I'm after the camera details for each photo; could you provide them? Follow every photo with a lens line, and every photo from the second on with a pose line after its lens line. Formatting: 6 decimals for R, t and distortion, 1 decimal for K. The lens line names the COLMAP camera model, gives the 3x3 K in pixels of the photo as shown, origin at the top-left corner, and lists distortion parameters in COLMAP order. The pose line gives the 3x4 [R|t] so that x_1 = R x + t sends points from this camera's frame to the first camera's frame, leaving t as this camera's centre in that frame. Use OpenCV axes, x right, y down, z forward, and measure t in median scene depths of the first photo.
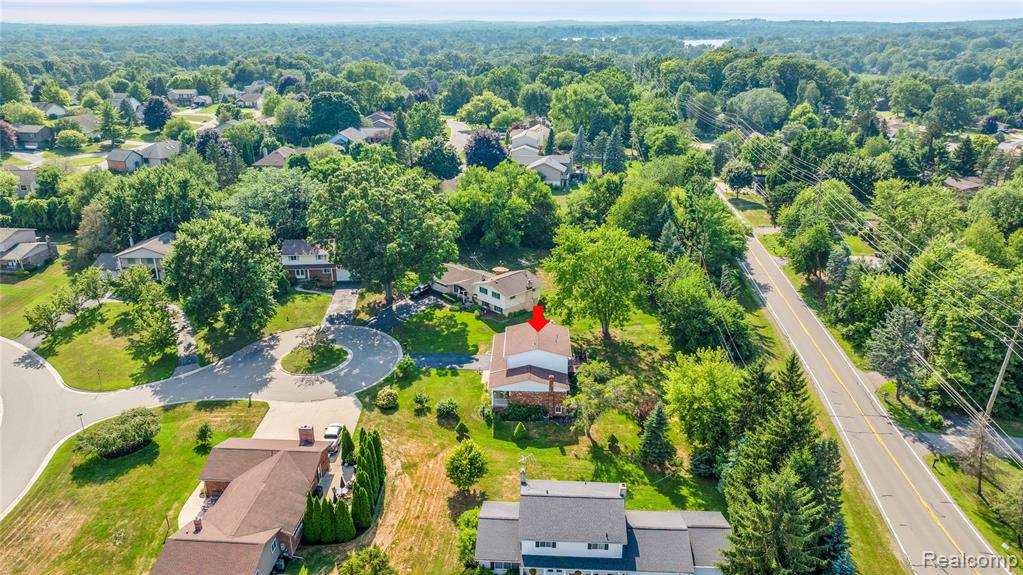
lens RADIAL K [[721.0, 0, 511.5], [0, 721.0, 287.5], [0, 0, 1]] dist [-0.011950, 0.002854]
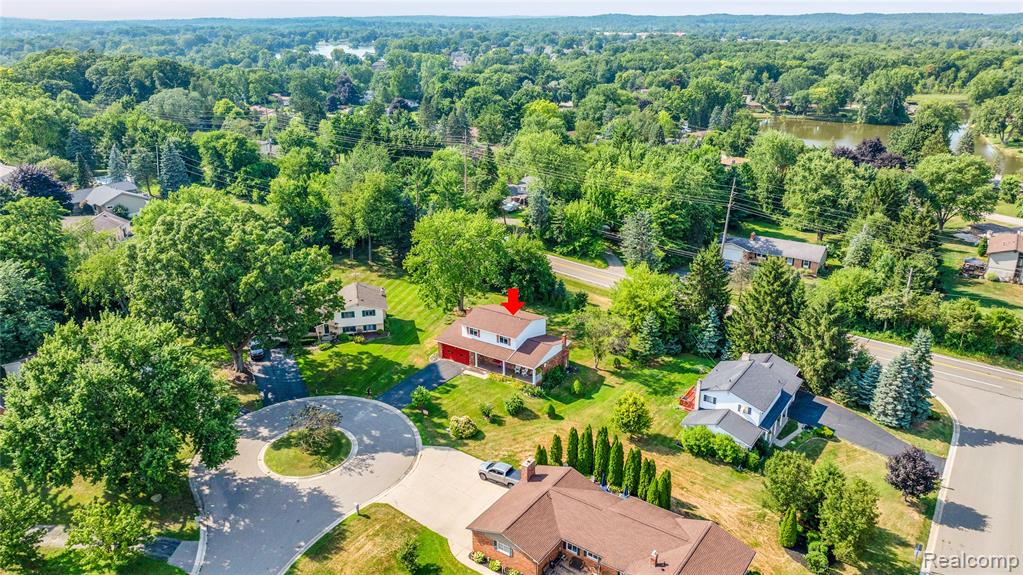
lens RADIAL K [[721.0, 0, 511.5], [0, 721.0, 287.5], [0, 0, 1]] dist [-0.011950, 0.002854]
pose [[0.532988, -0.304081, 0.789594, -0.788313], [0.301924, 0.940107, 0.158242, -0.135707], [-0.790421, 0.154056, 0.592875, 0.372291]]
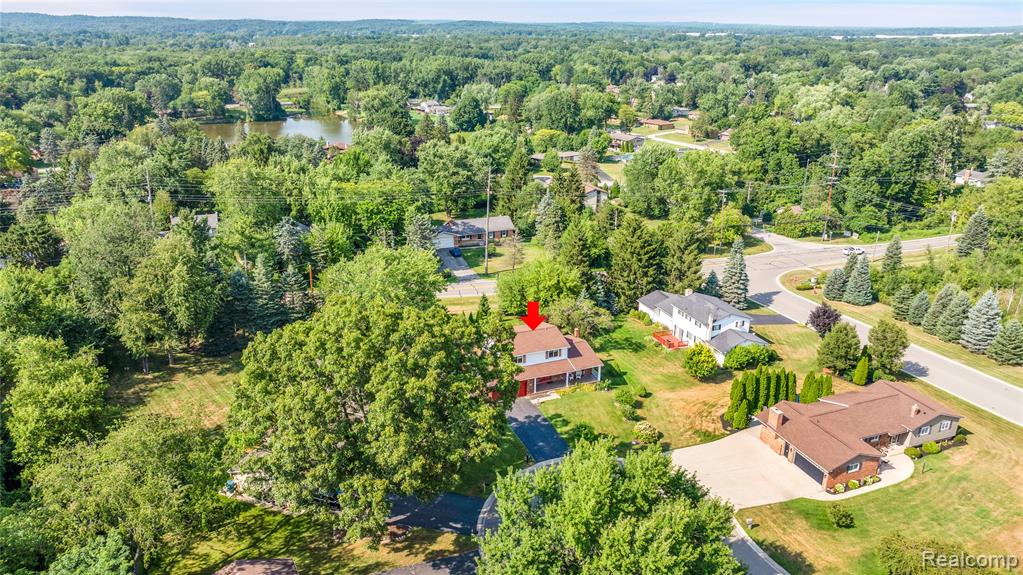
lens RADIAL K [[721.0, 0, 511.5], [0, 721.0, 287.5], [0, 0, 1]] dist [-0.011950, 0.002854]
pose [[-0.398777, -0.326527, 0.856946, -0.812419], [0.317239, 0.827648, 0.462989, -0.466401], [-0.860428, 0.456486, -0.226460, 1.238396]]
